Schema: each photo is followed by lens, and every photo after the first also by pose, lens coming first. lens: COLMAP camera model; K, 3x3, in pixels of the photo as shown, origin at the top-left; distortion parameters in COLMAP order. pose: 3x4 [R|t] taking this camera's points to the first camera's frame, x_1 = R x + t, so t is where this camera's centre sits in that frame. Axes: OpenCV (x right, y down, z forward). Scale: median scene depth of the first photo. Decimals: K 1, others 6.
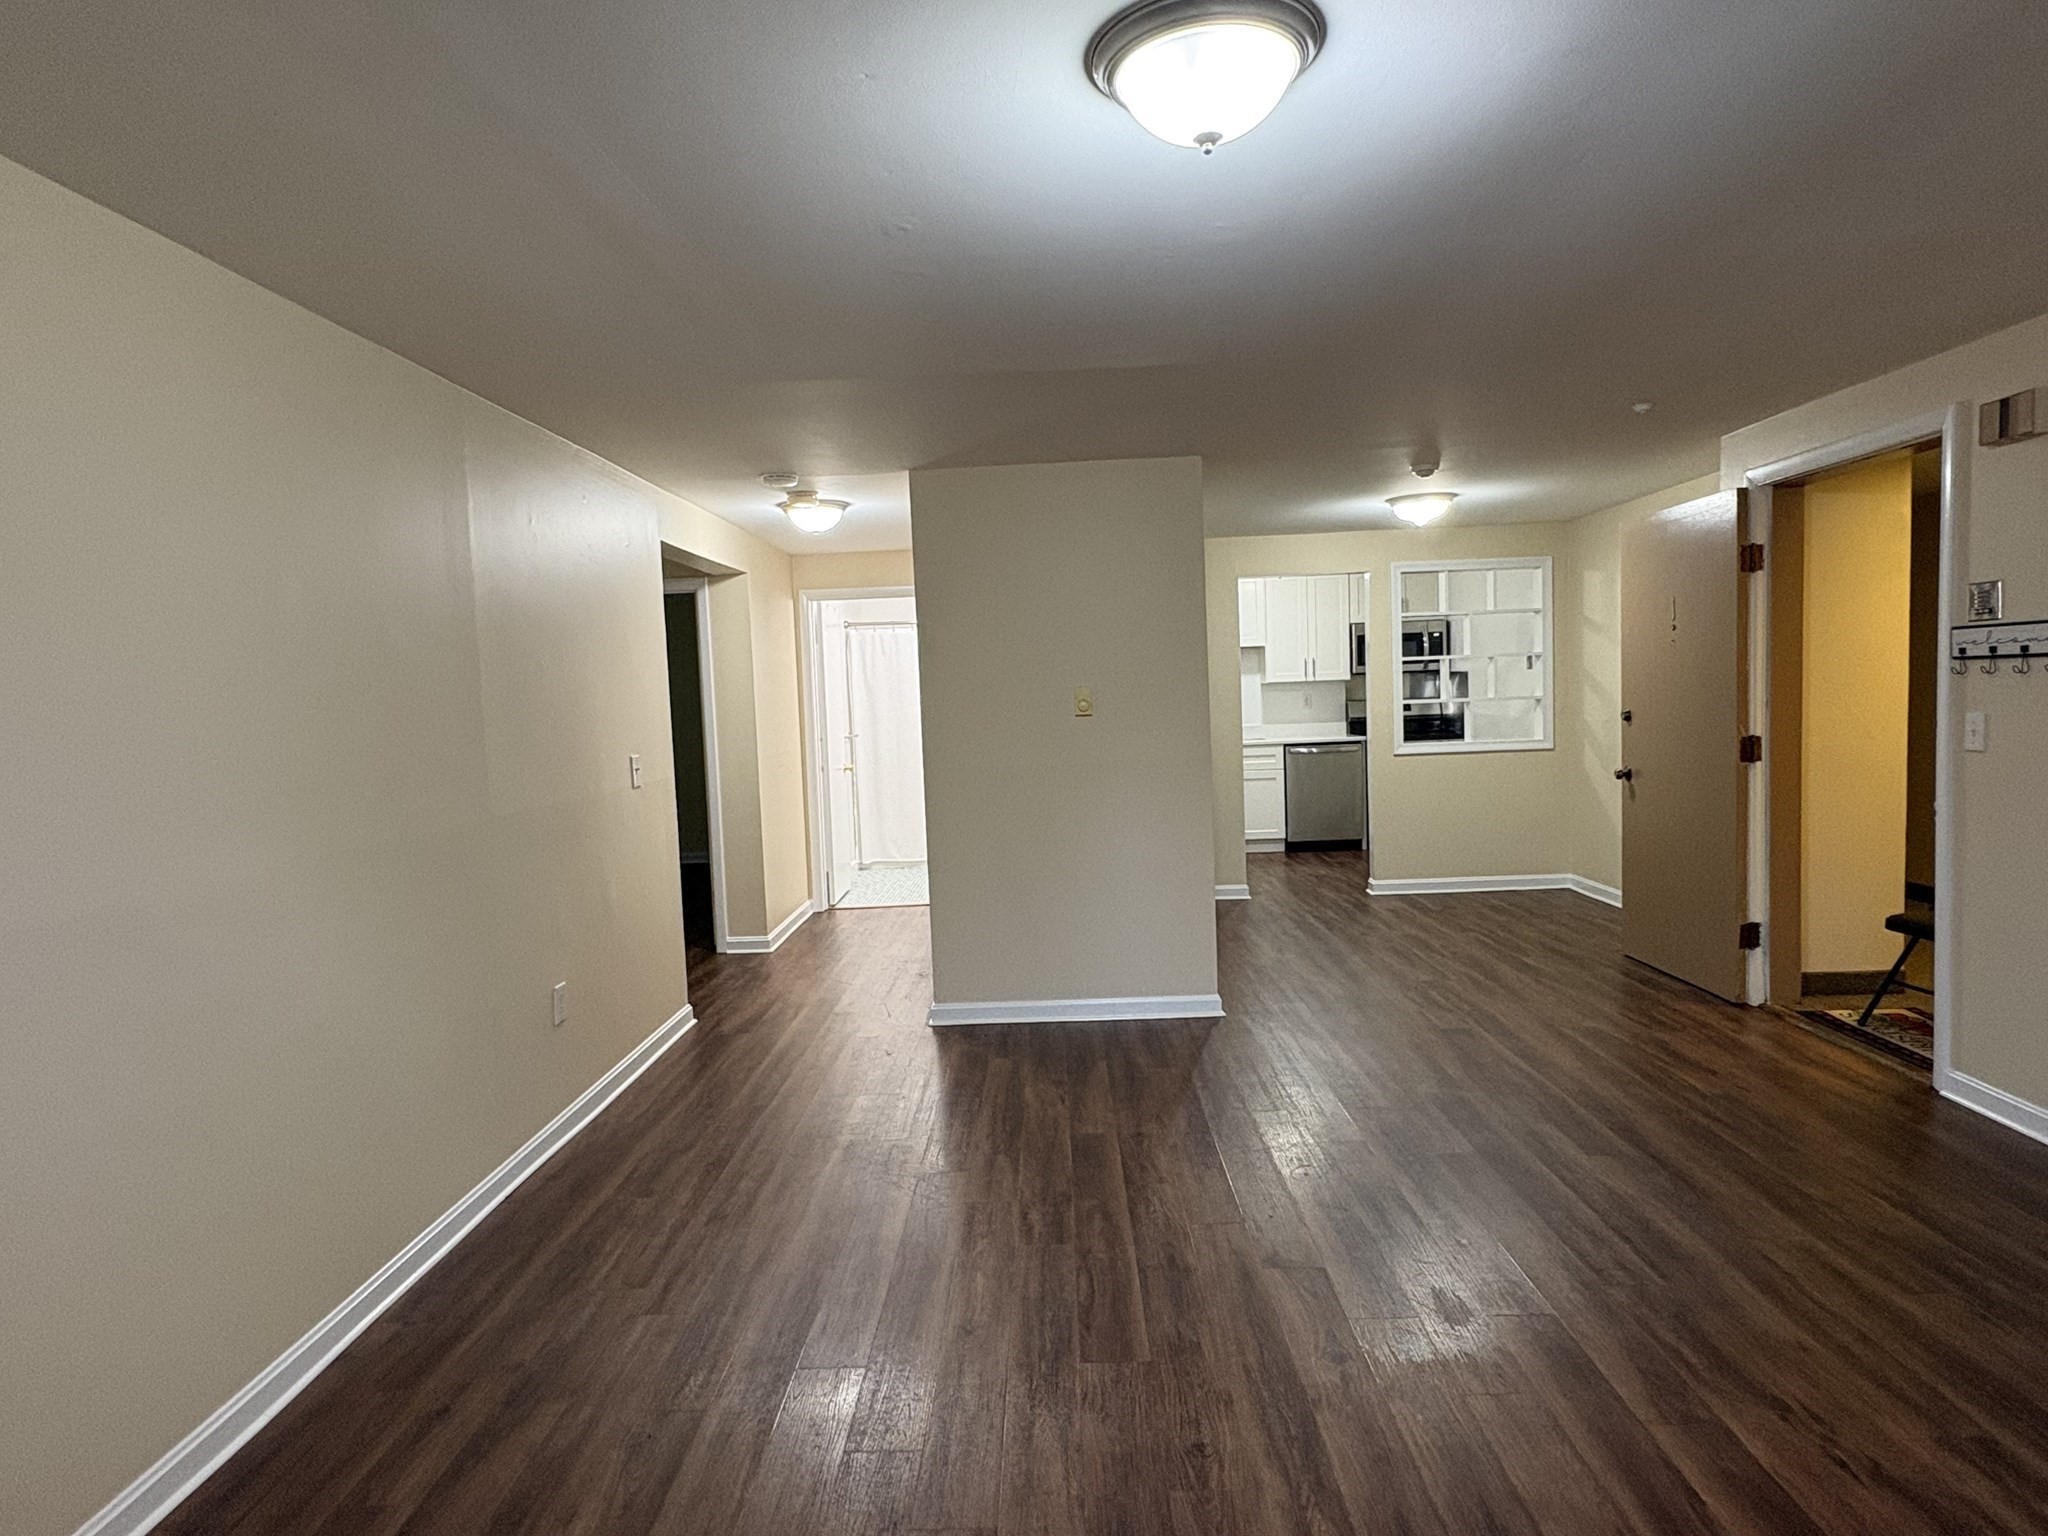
lens RADIAL K [[1149.6, 0, 1024.9], [0, 1149.6, 760.8], [0, 0, 1]] dist [0.003636, -0.001101]
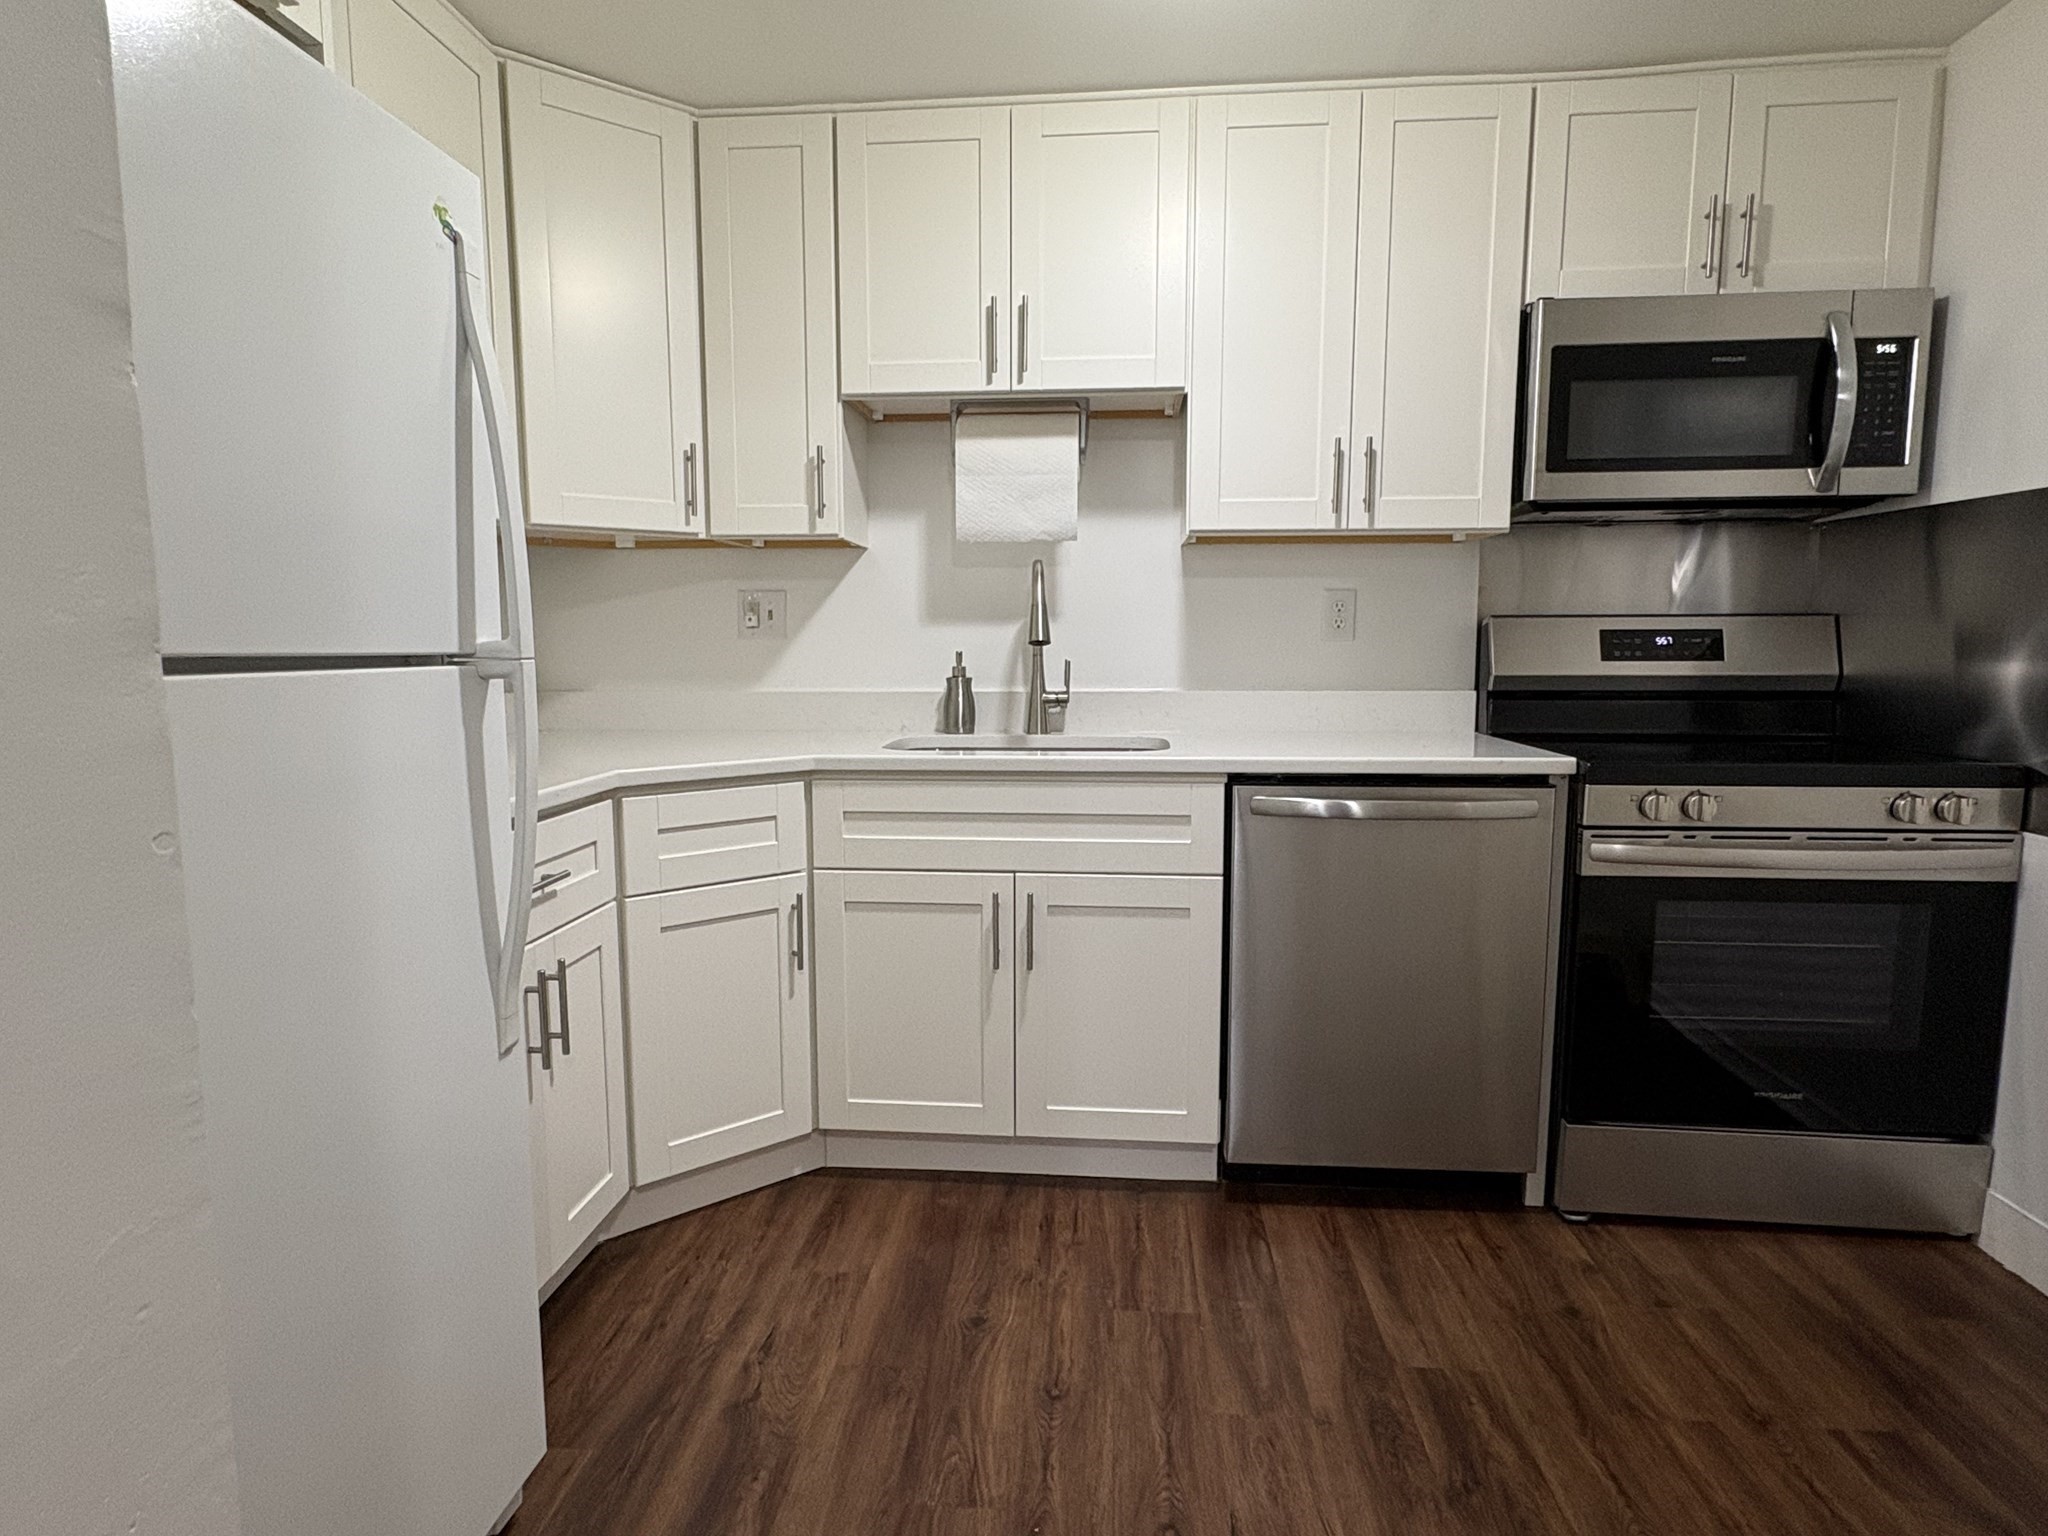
lens RADIAL K [[1149.6, 0, 1020.2], [0, 1149.6, 772.4], [0, 0, 1]] dist [0.003636, -0.001101]
pose [[0.997721, 0.046539, -0.048855, 0.192085], [-0.043857, 0.997544, 0.054608, -0.025848], [0.051277, -0.052341, 0.997312, 0.748792]]
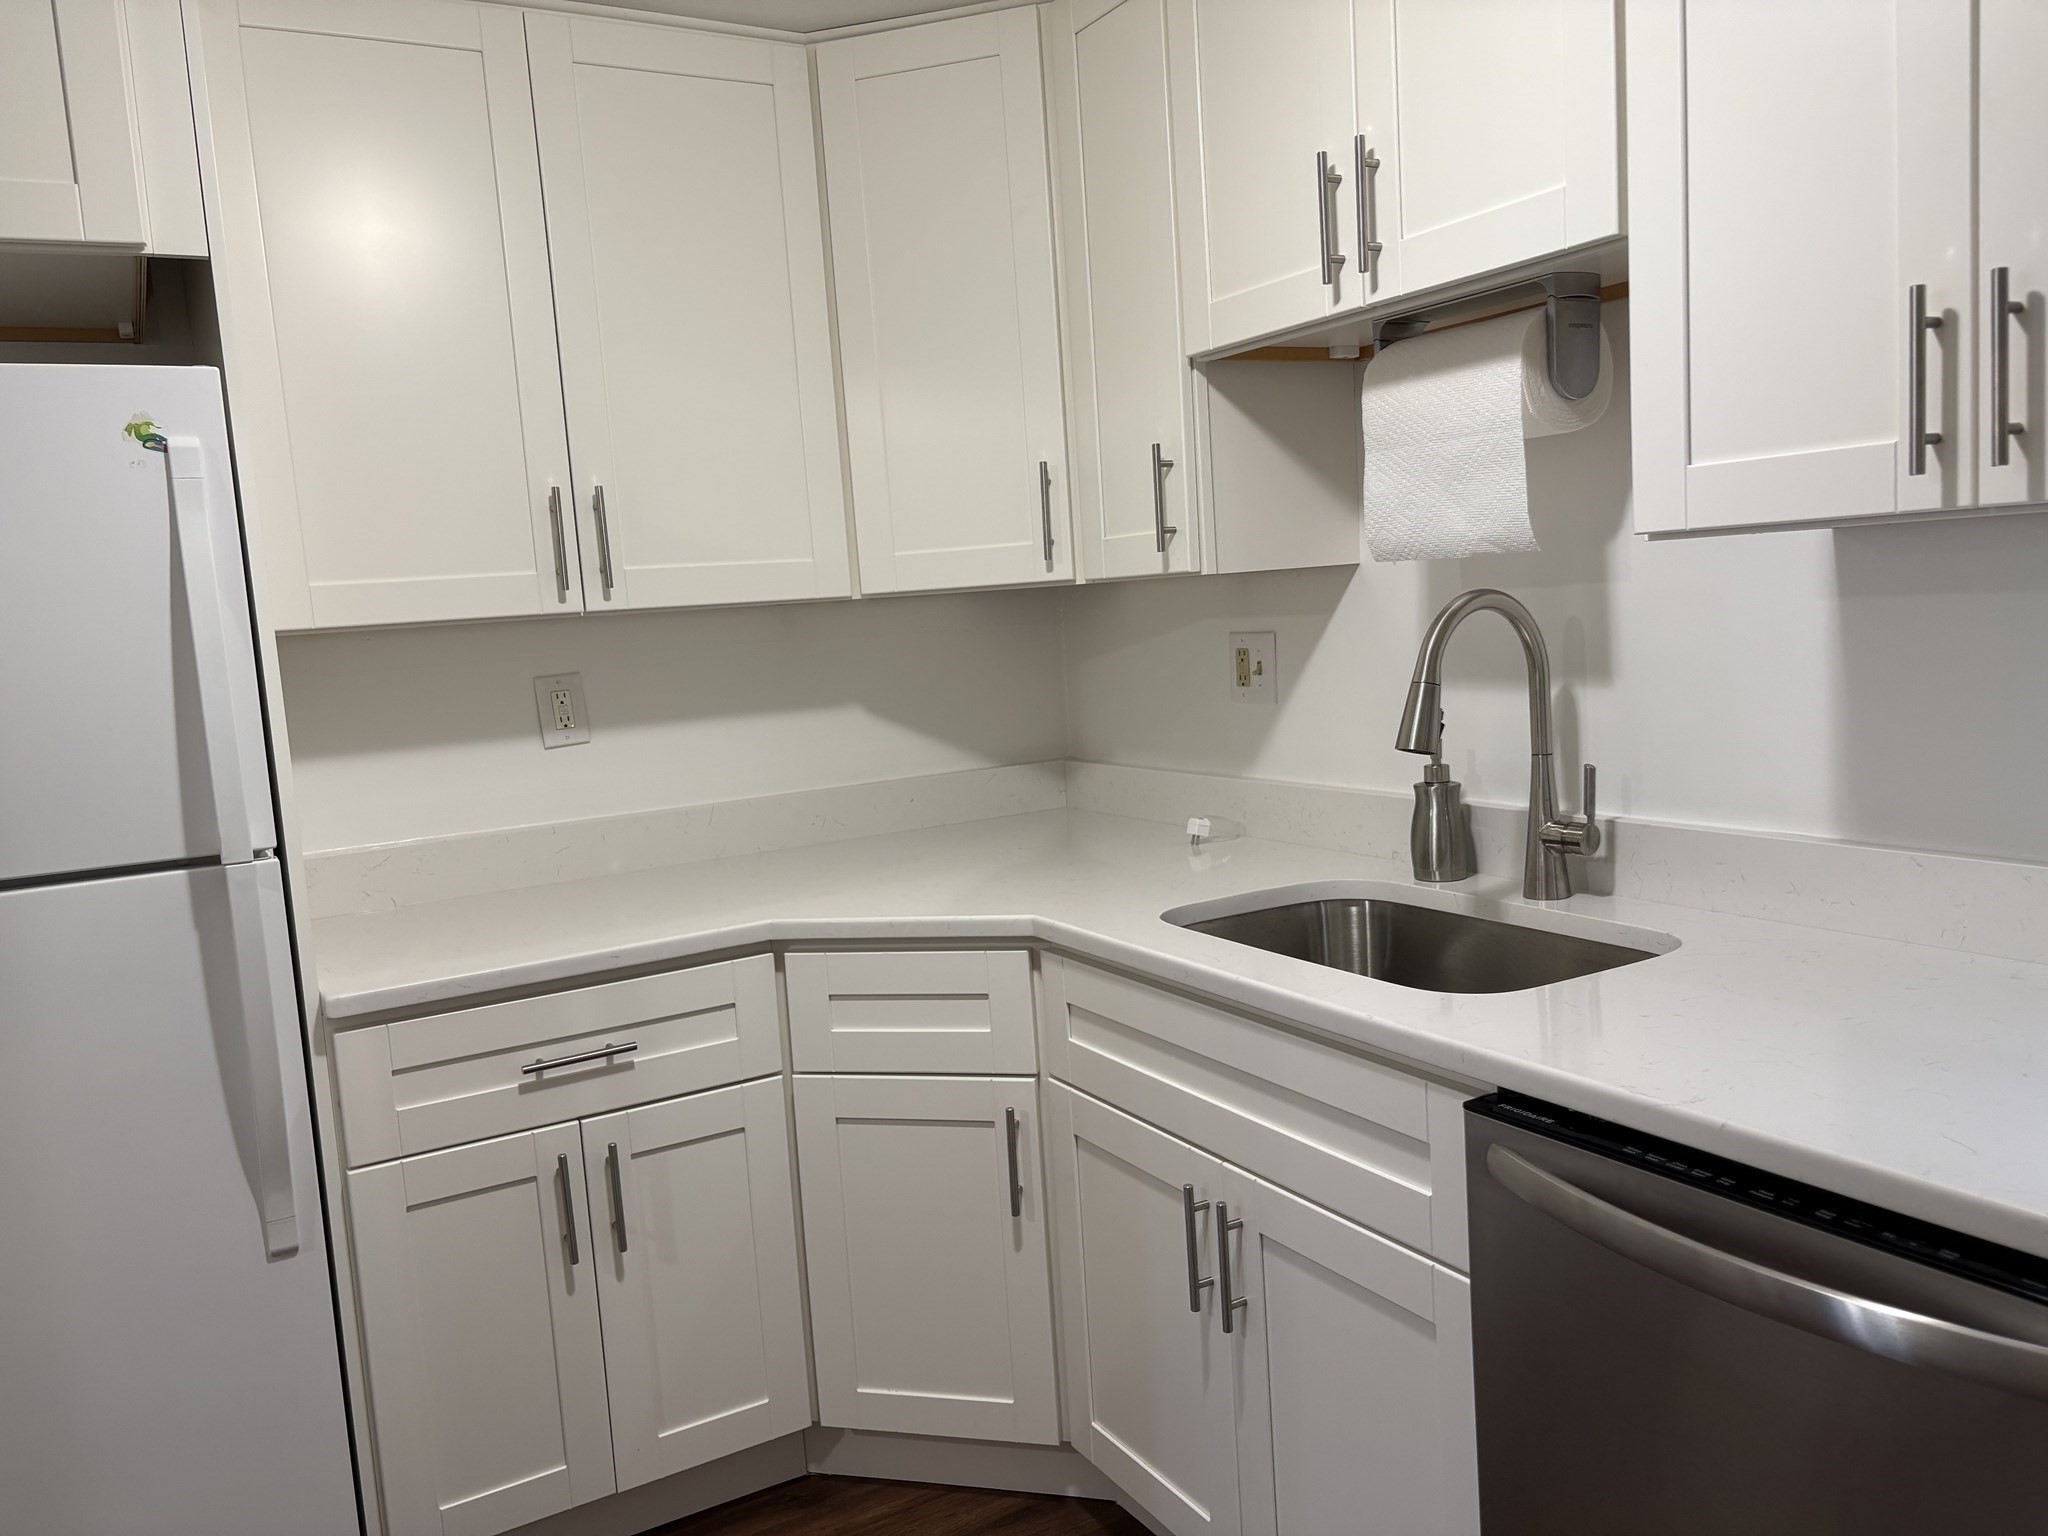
lens RADIAL K [[1541.0, 0, 1026.1], [0, 1541.0, 773.7], [0, 0, 1]] dist [0.036492, -0.000902]
pose [[0.518788, 0.102764, -0.848704, 0.330533], [-0.006381, 0.993187, 0.116358, -0.062587], [0.854879, -0.054950, 0.515909, 0.875435]]
